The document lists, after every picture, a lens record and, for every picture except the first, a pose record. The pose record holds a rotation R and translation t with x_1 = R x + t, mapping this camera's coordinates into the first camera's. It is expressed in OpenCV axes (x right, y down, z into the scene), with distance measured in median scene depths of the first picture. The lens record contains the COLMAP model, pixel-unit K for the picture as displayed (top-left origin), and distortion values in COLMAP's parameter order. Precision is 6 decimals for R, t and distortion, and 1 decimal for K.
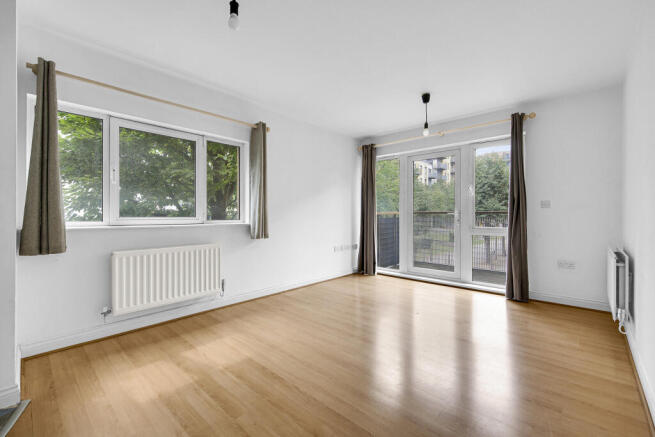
lens RADIAL K [[283.2, 0, 327.5], [0, 283.2, 218.5], [0, 0, 1]] dist [0.000989, 0.000054]
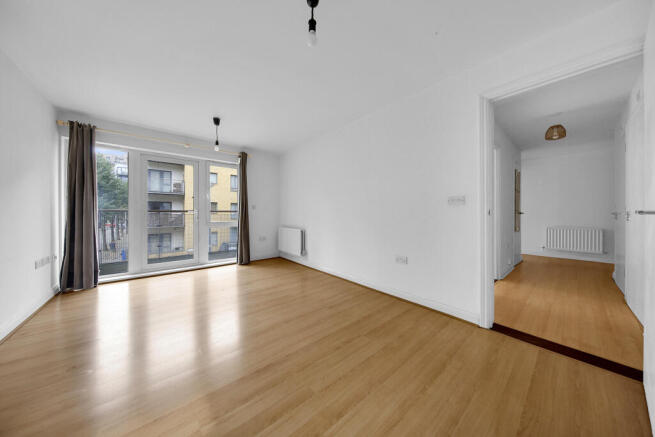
lens RADIAL K [[209.1, 0, 327.5], [0, 209.1, 218.5], [0, 0, 1]] dist [-0.000127, -0.000040]
pose [[0.125947, -0.028669, 0.991623, -0.406478], [0.013362, 0.999541, 0.027201, -0.005842], [-0.991947, 0.009824, 0.126272, 0.300579]]
